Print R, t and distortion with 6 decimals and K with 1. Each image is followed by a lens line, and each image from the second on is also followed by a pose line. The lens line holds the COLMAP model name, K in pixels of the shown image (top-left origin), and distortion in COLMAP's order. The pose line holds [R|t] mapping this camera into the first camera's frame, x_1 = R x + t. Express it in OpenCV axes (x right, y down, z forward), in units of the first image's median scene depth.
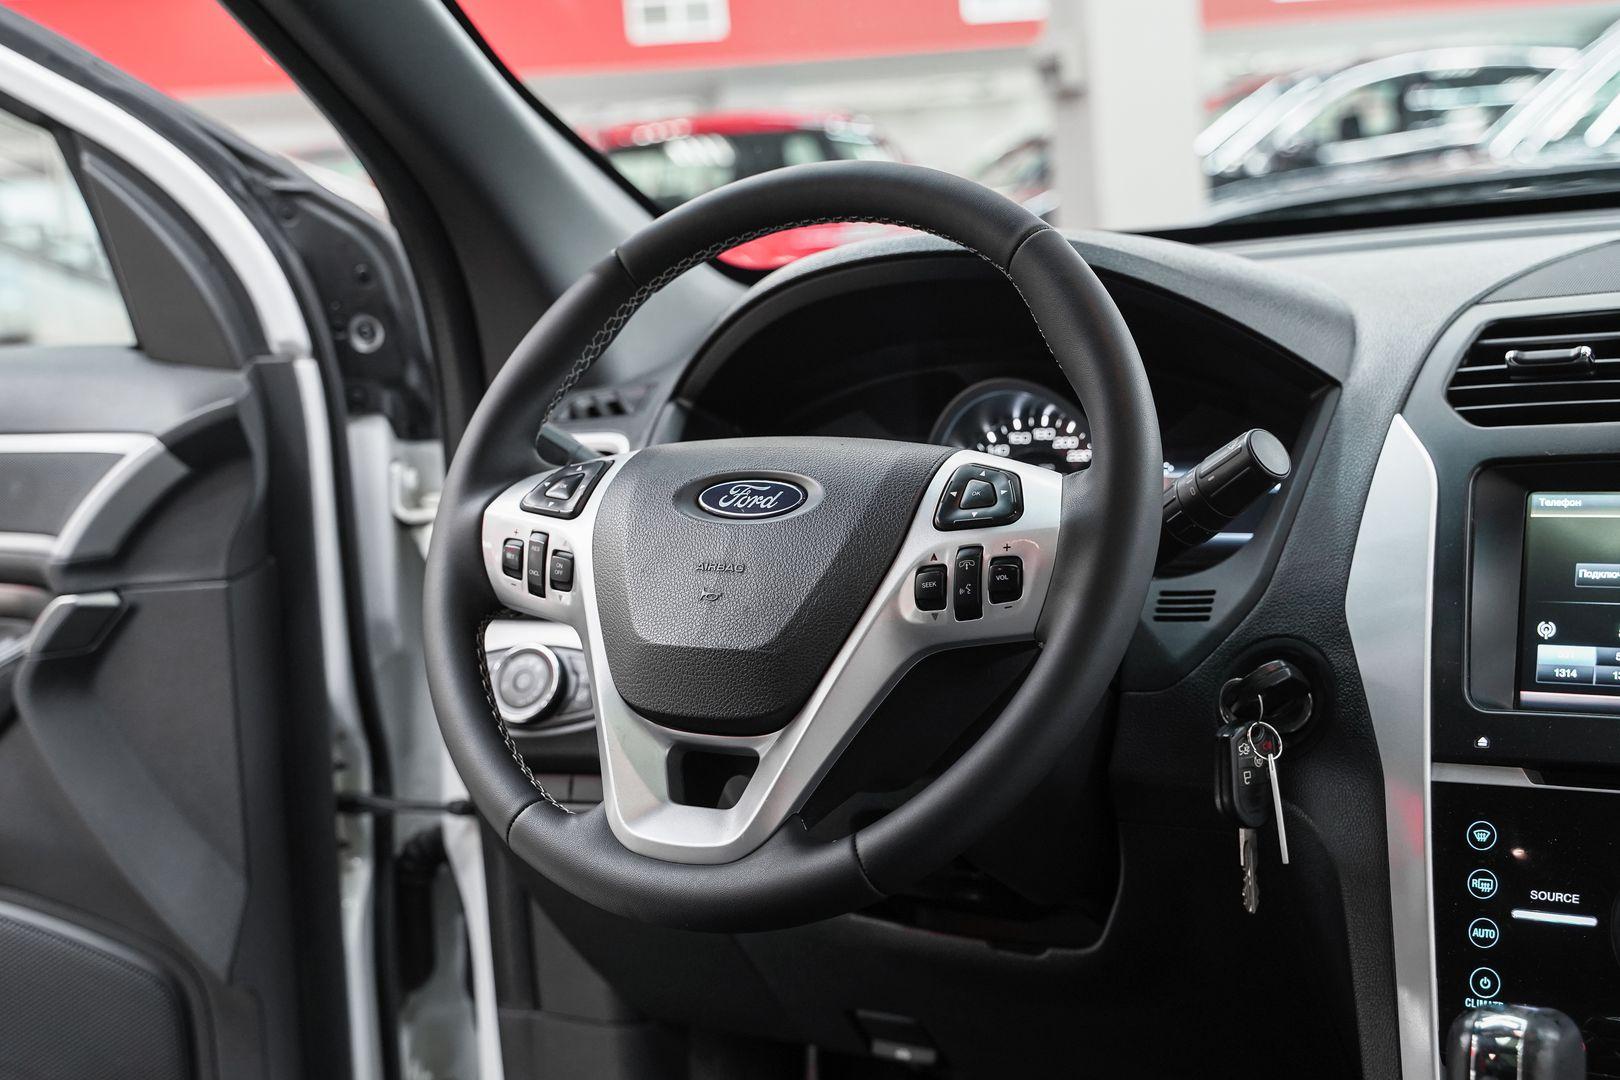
lens RADIAL K [[2089.8, 0, 757.1], [0, 2089.8, 496.8], [0, 0, 1]] dist [0.030641, 0.000000]
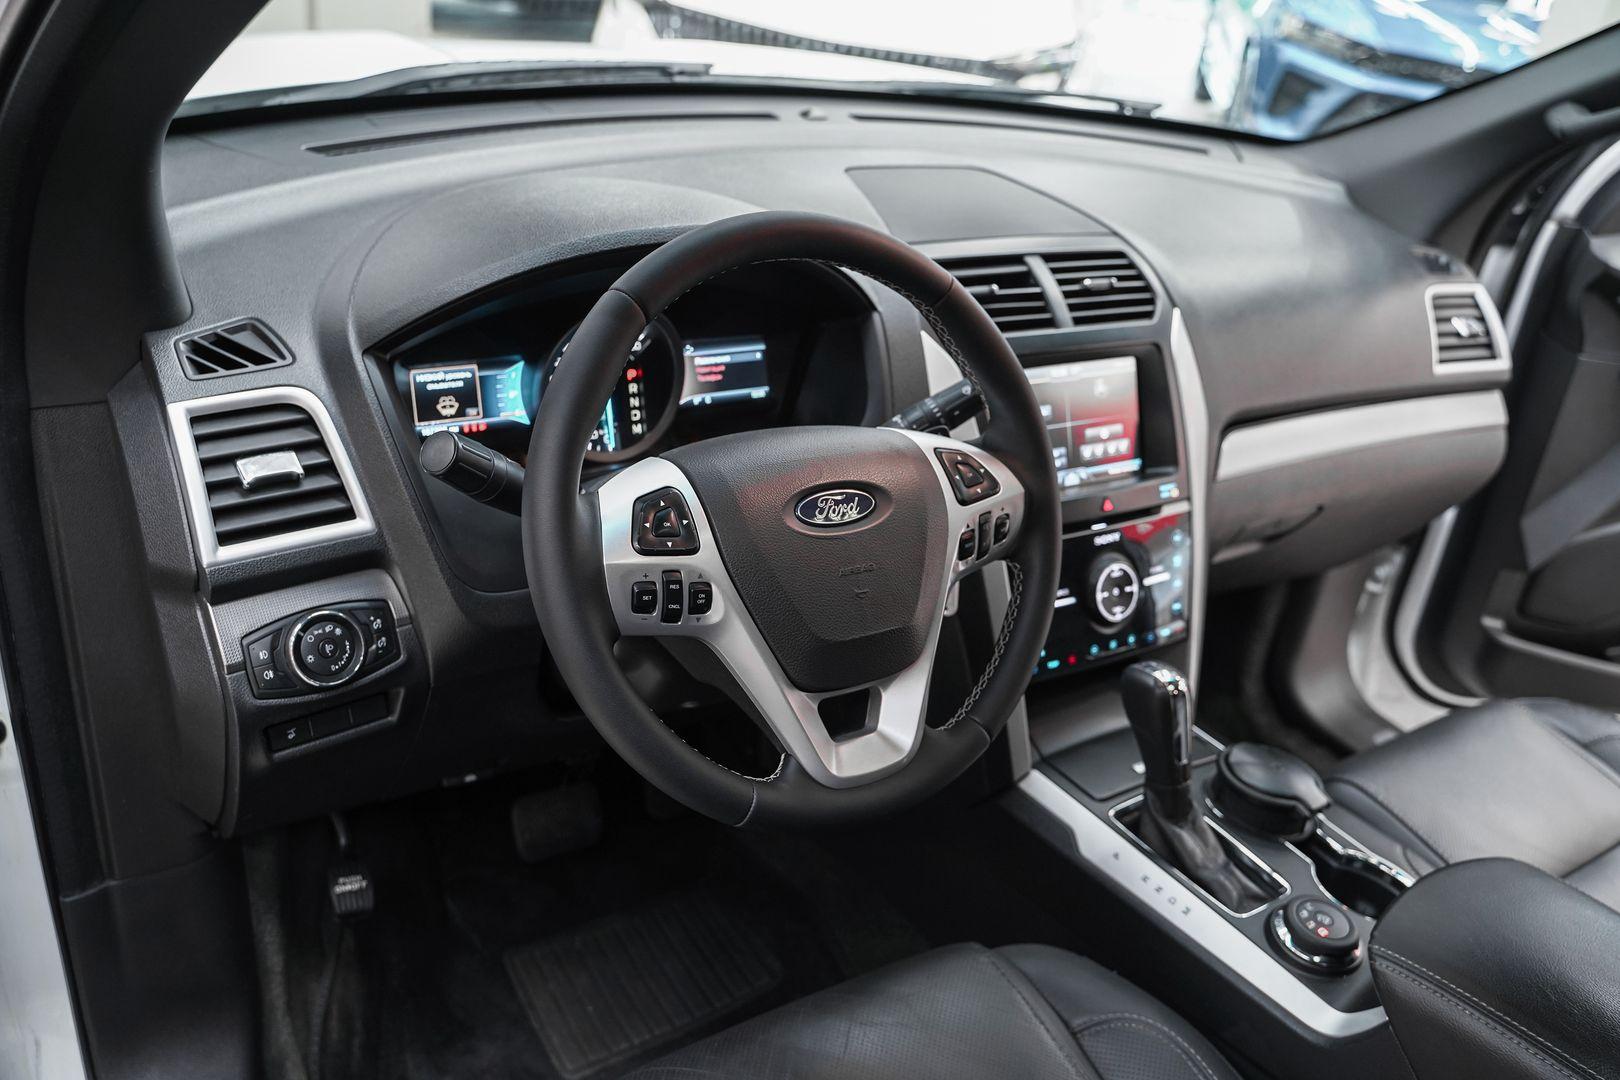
lens RADIAL K [[1323.5, 0, 812.8], [0, 1323.5, 541.9], [0, 0, 1]] dist [-0.118396, 0.093908]
pose [[0.427010, -0.309102, 0.849776, -0.676568], [-0.048622, 0.930552, 0.362917, -0.262222], [-0.902939, -0.196287, 0.382325, 0.658885]]
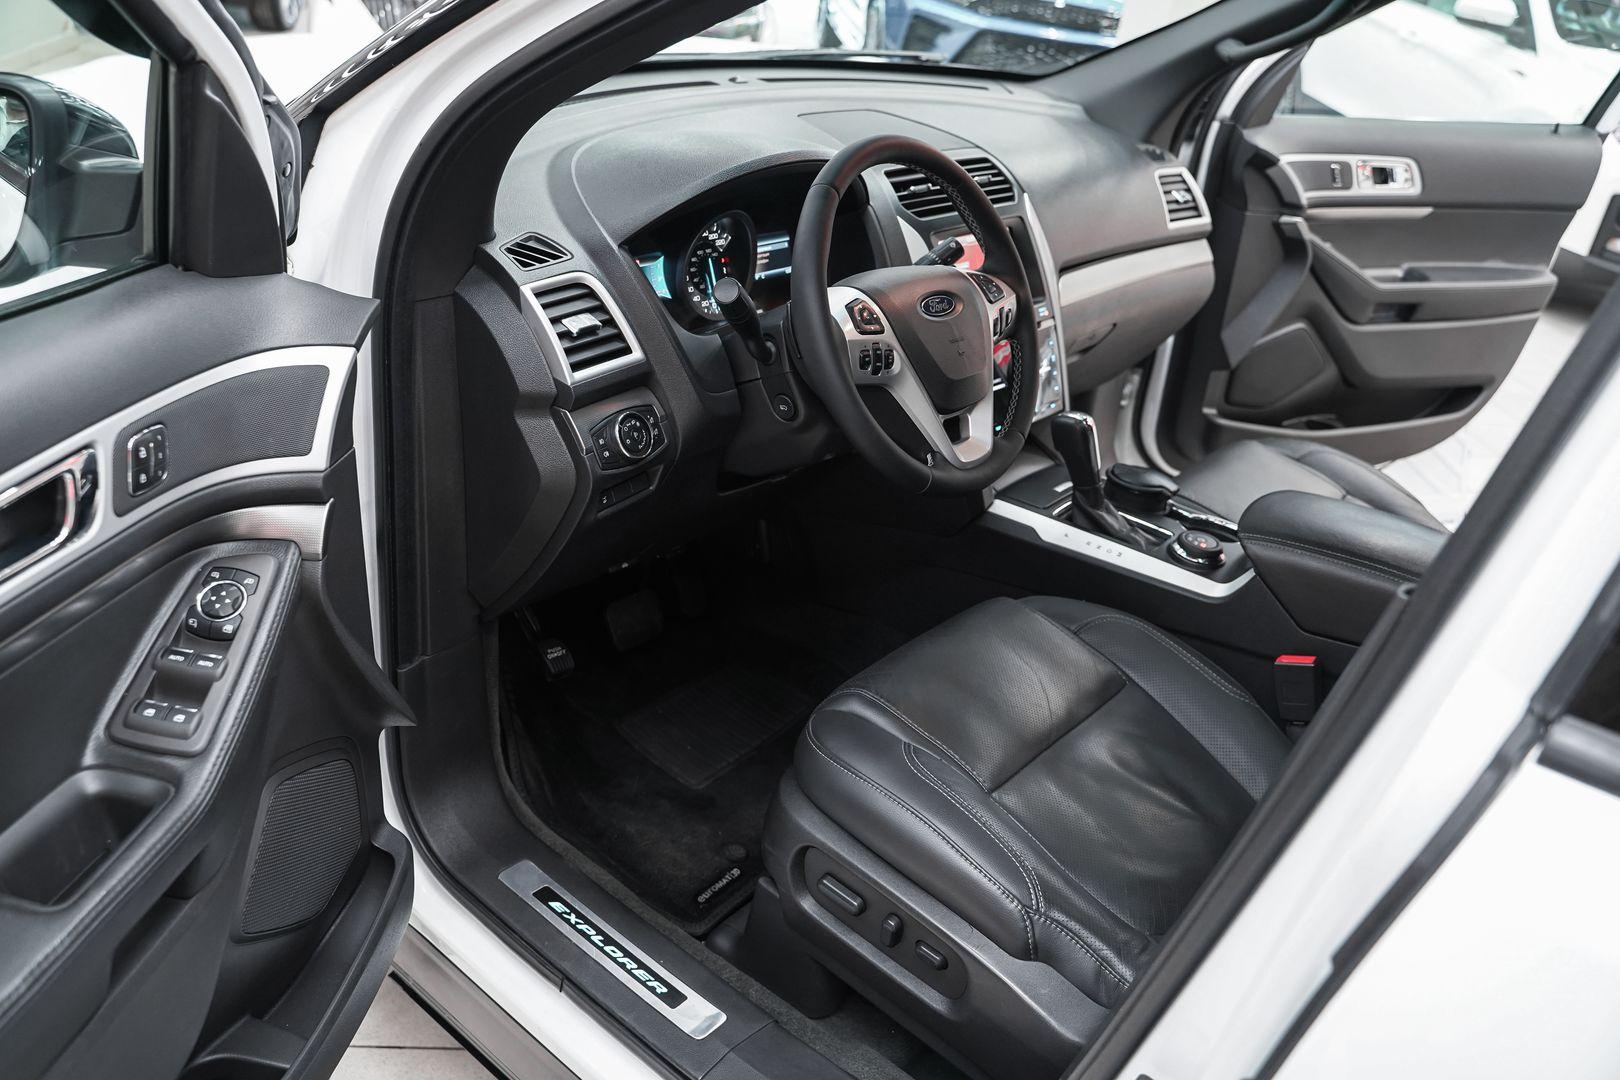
lens RADIAL K [[1323.5, 0, 814.0], [0, 1323.5, 547.6], [0, 0, 1]] dist [-0.118396, 0.093908]
pose [[0.143523, -0.380322, 0.913650, -1.320487], [-0.005644, 0.922879, 0.385050, -0.283315], [-0.989631, -0.060420, 0.130307, 0.884347]]
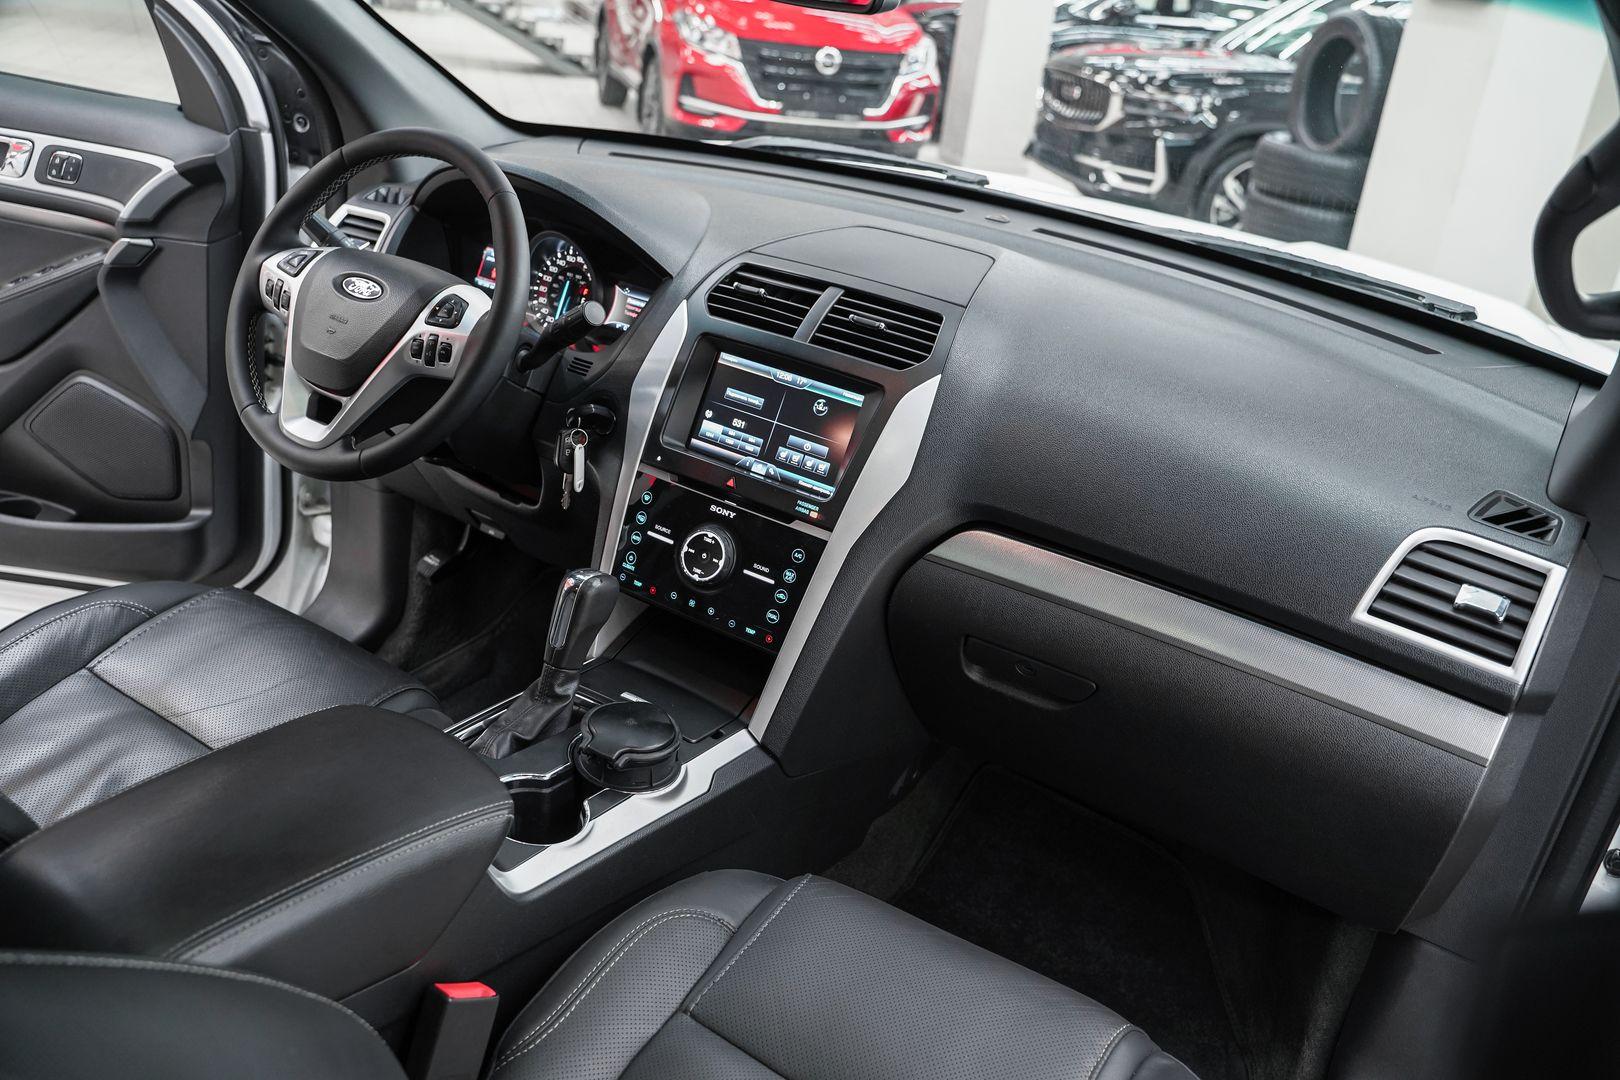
lens RADIAL K [[1323.5, 0, 815.1], [0, 1323.5, 542.1], [0, 0, 1]] dist [-0.118396, 0.093908]
pose [[0.979955, 0.187956, 0.066033, 0.399850], [-0.199010, 0.938740, 0.281357, -0.215466], [-0.009105, -0.288858, 0.957329, -0.364929]]
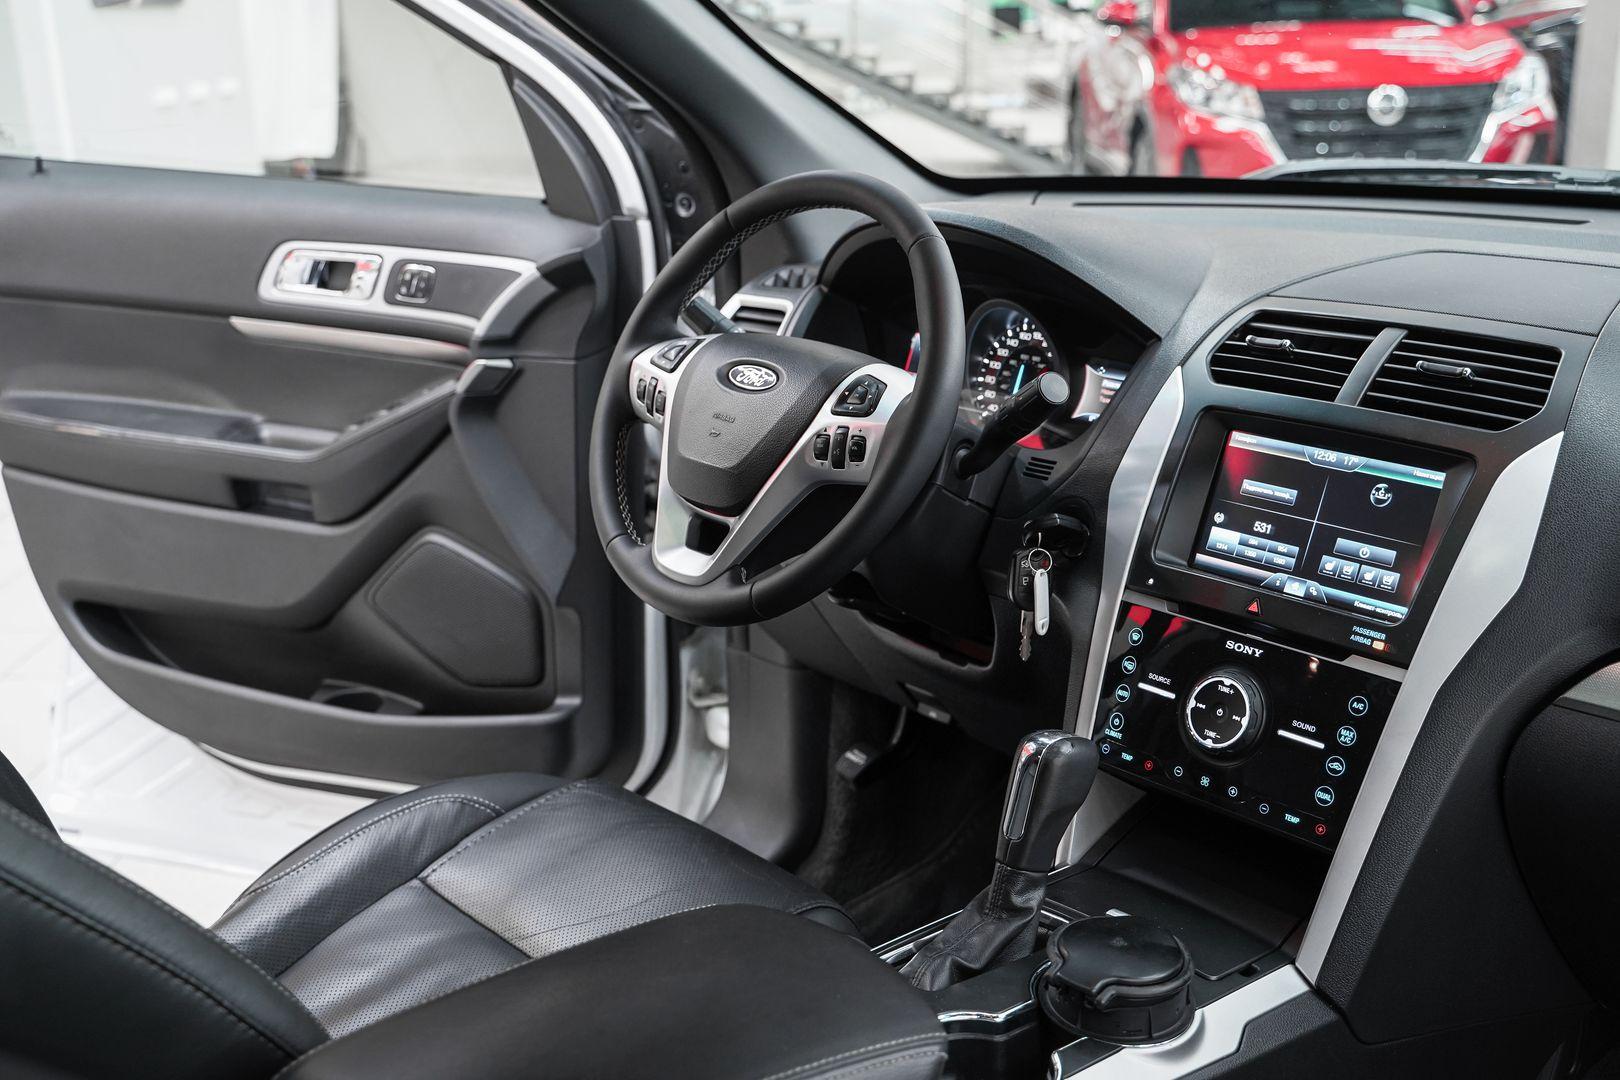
lens RADIAL K [[1782.6, 0, 804.8], [0, 1782.6, 521.1], [0, 0, 1]] dist [-0.015454, 0.000000]
pose [[0.950931, 0.140002, -0.275916, 0.429178], [-0.091595, 0.979178, 0.181165, -0.143124], [0.295534, -0.147003, 0.943954, -0.350623]]
